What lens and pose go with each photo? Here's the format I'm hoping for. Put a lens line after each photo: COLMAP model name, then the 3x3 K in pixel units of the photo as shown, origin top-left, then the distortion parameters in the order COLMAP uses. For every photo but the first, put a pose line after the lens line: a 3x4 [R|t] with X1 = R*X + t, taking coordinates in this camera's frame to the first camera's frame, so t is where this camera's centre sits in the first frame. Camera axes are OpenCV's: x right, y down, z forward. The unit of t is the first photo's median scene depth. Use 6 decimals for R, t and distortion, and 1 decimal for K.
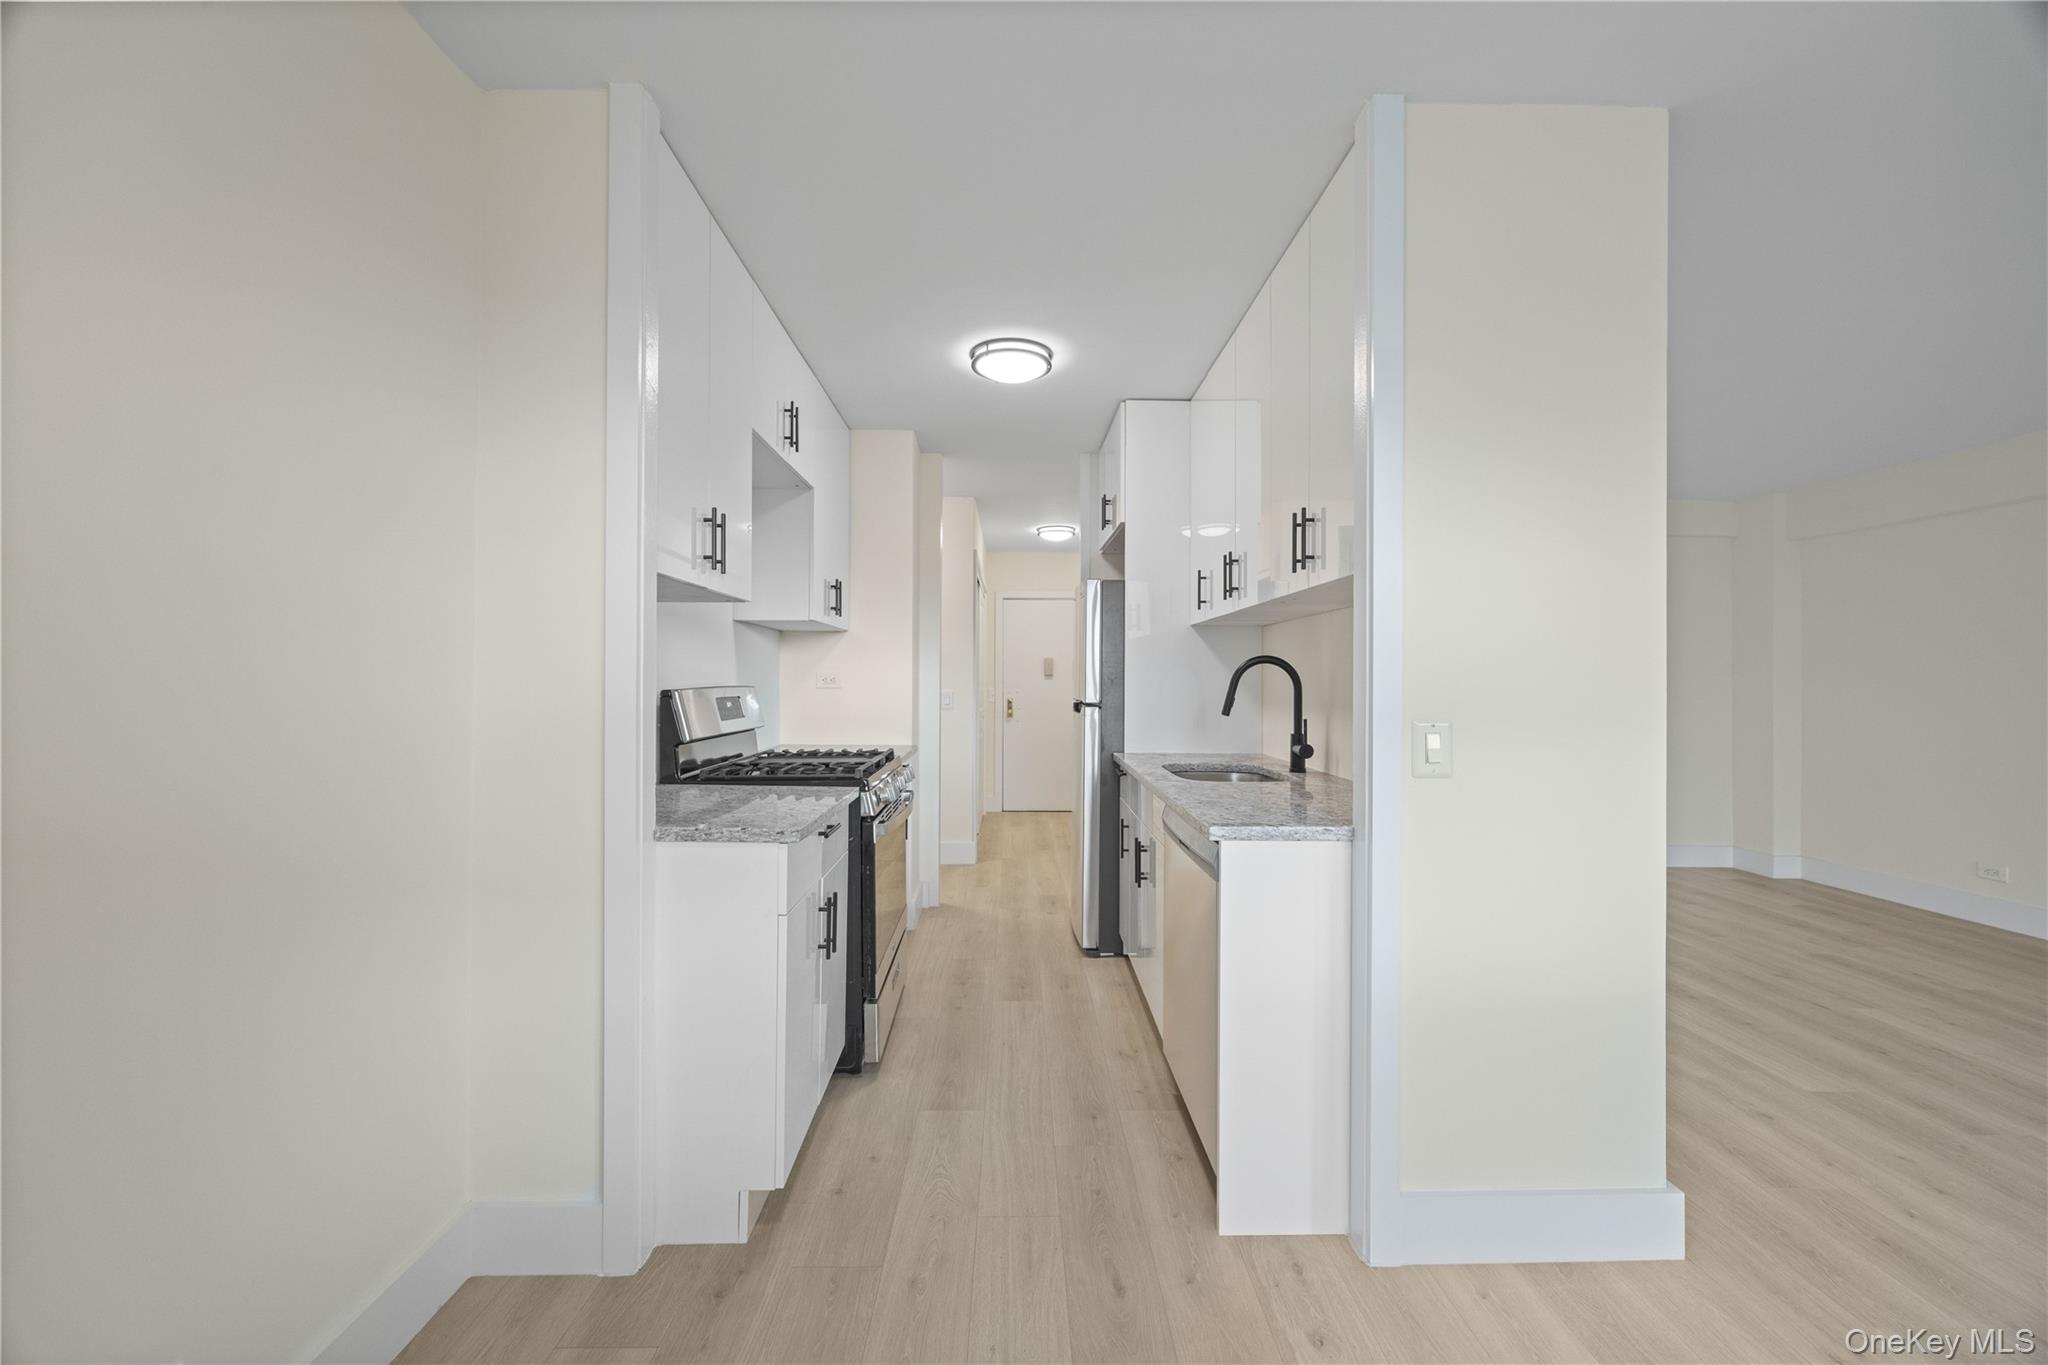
lens RADIAL K [[780.4, 0, 1011.9], [0, 780.4, 681.0], [0, 0, 1]] dist [-0.002483, 0.000868]
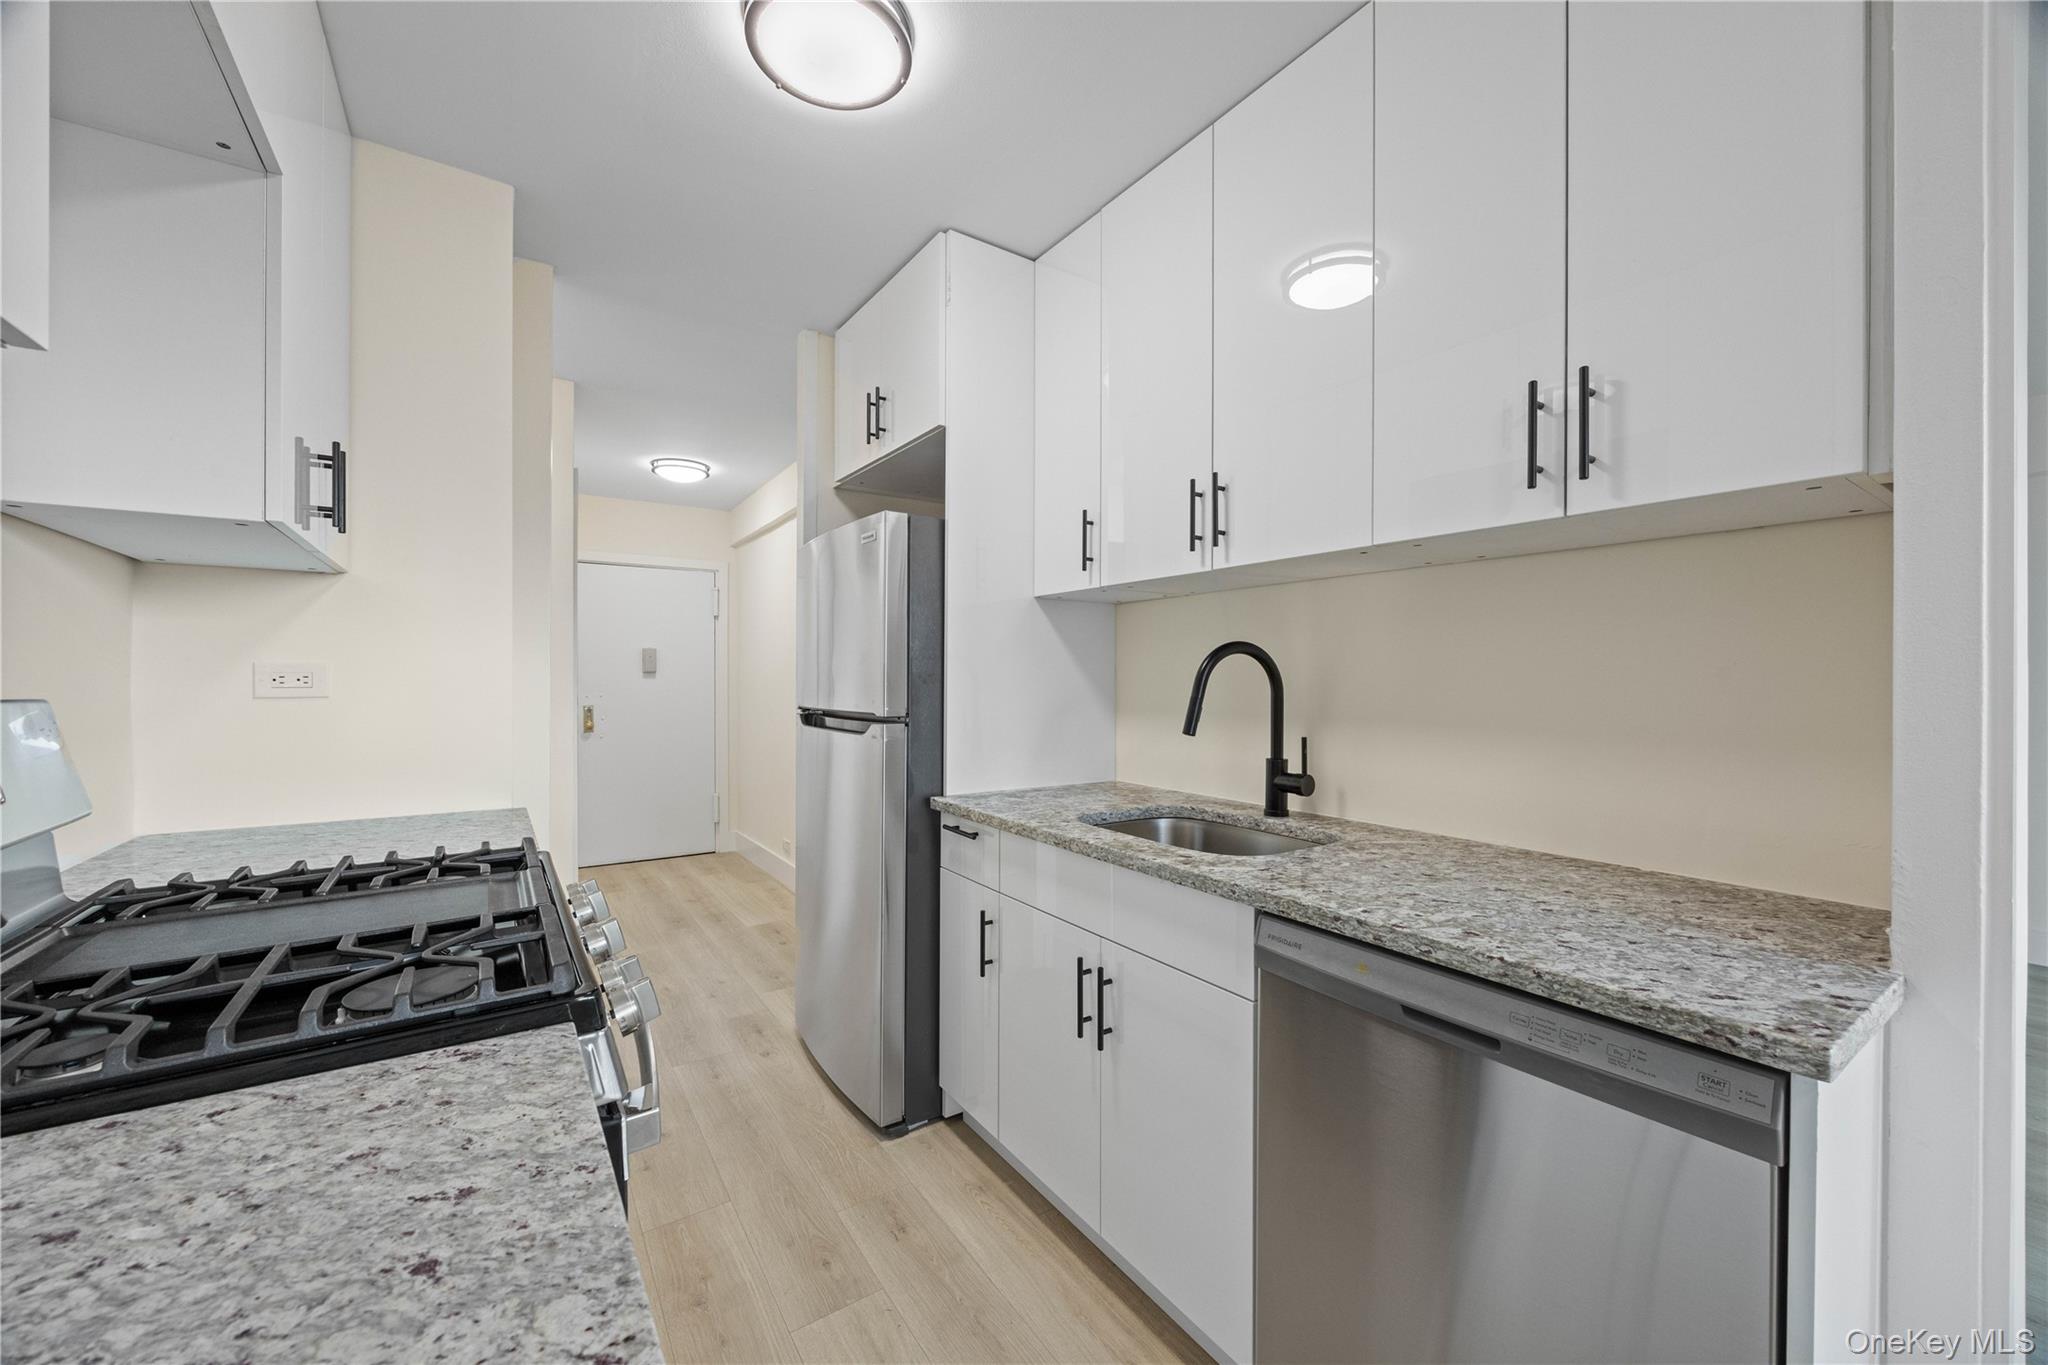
lens RADIAL K [[780.4, 0, 1016.7], [0, 780.4, 681.7], [0, 0, 1]] dist [-0.002483, 0.000868]
pose [[0.831418, -0.002856, 0.555640, -0.155940], [0.001099, 0.999993, 0.003495, -0.001175], [-0.555646, -0.002295, 0.831416, 0.451808]]
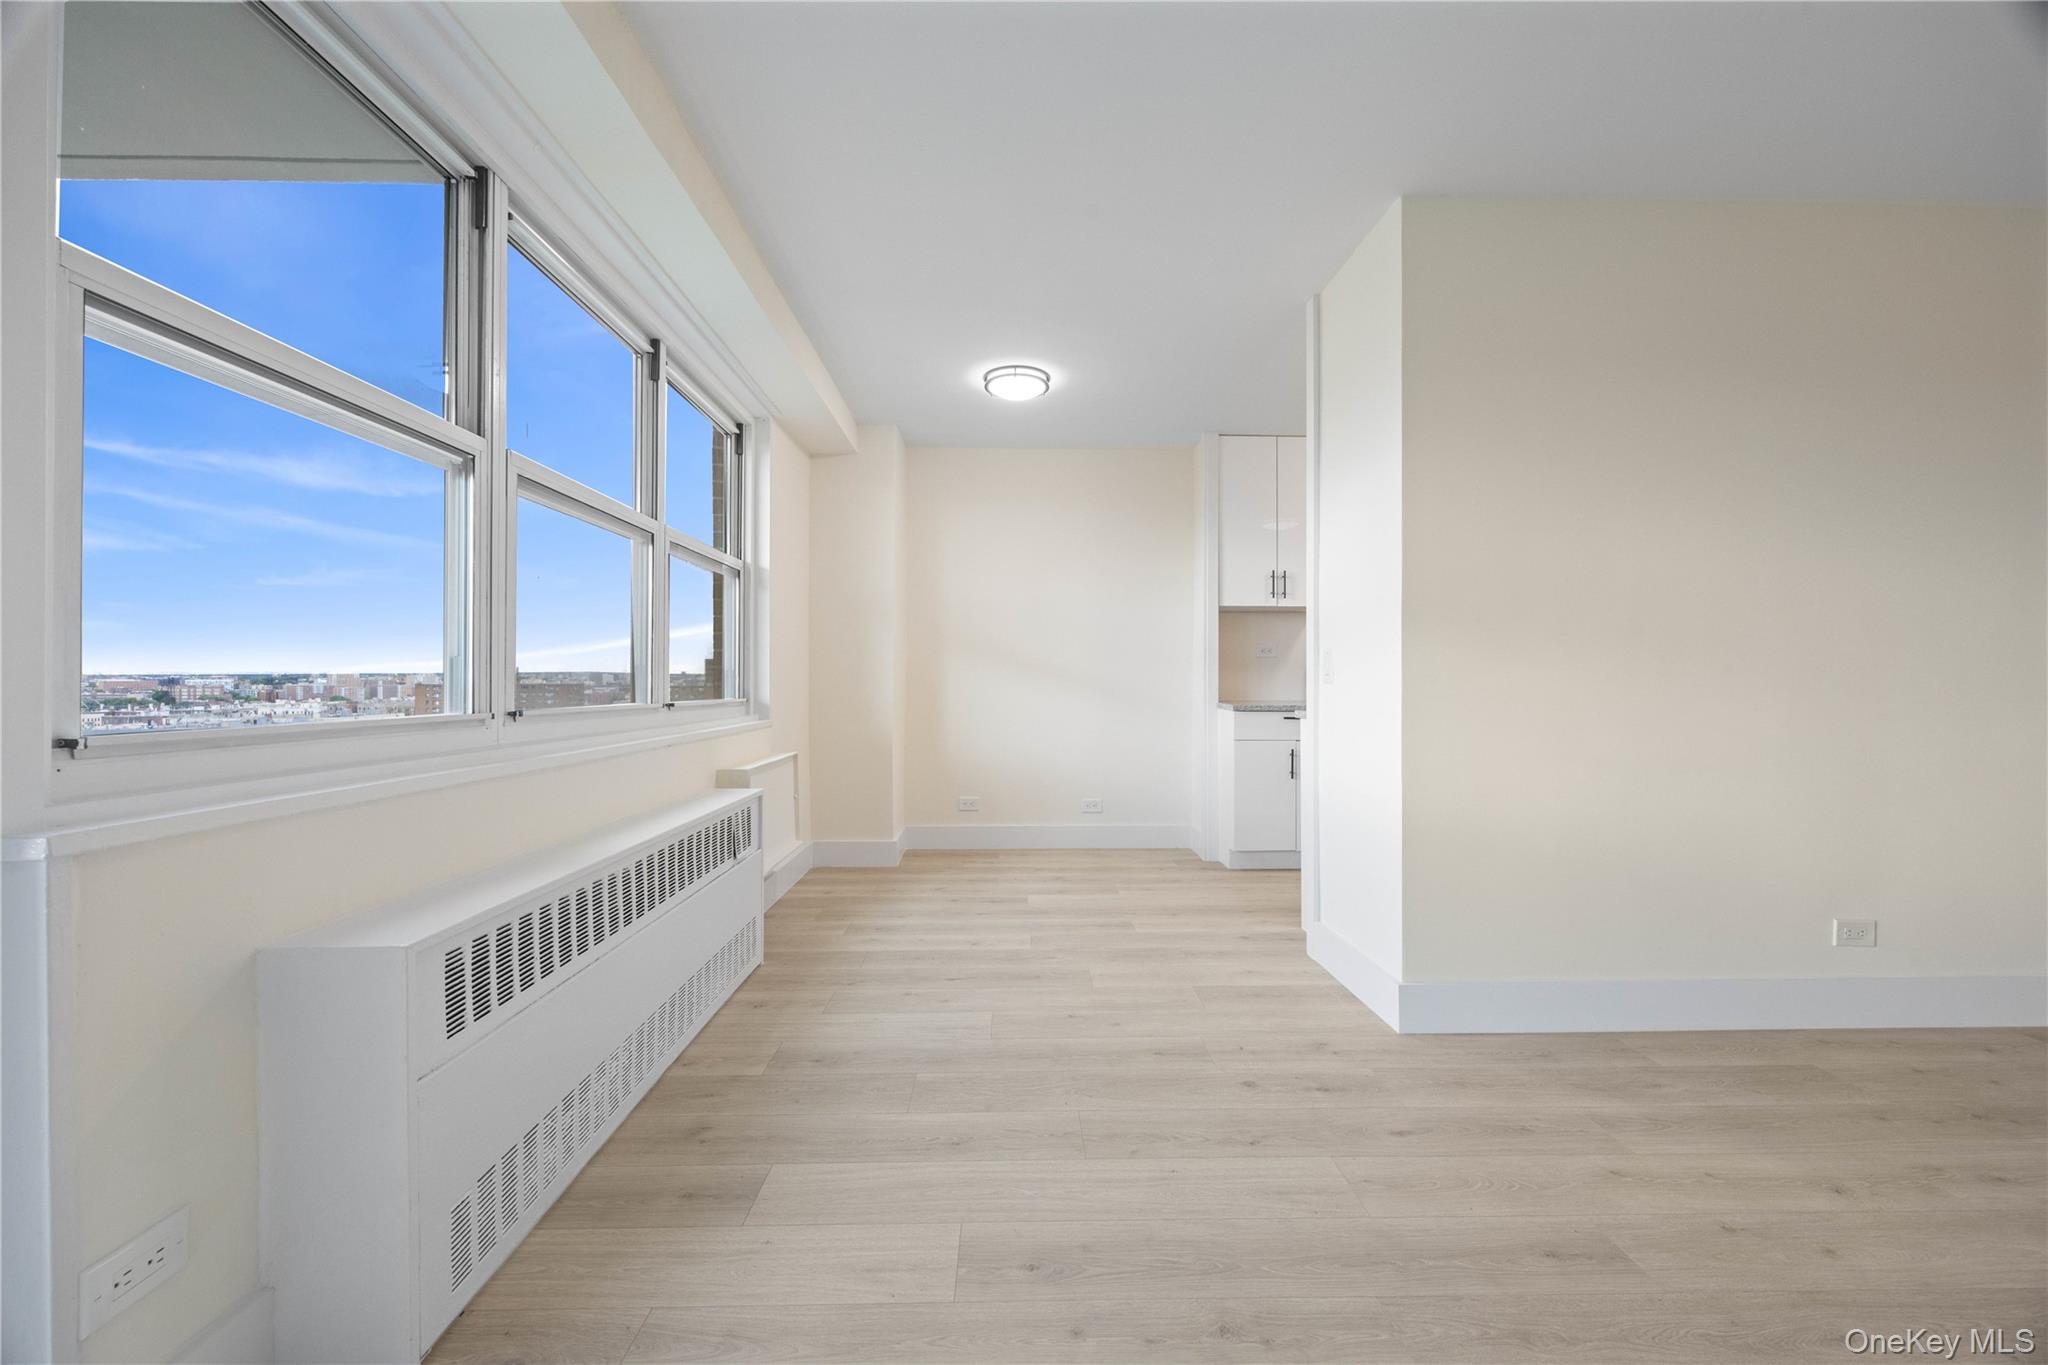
lens RADIAL K [[780.4, 0, 1033.0], [0, 780.4, 674.2], [0, 0, 1]] dist [-0.002483, 0.000868]
pose [[0.014130, -0.015775, -0.999776, 1.095905], [-0.004399, 0.999865, -0.015839, 0.067228], [0.999890, 0.004622, 0.014059, 0.165611]]
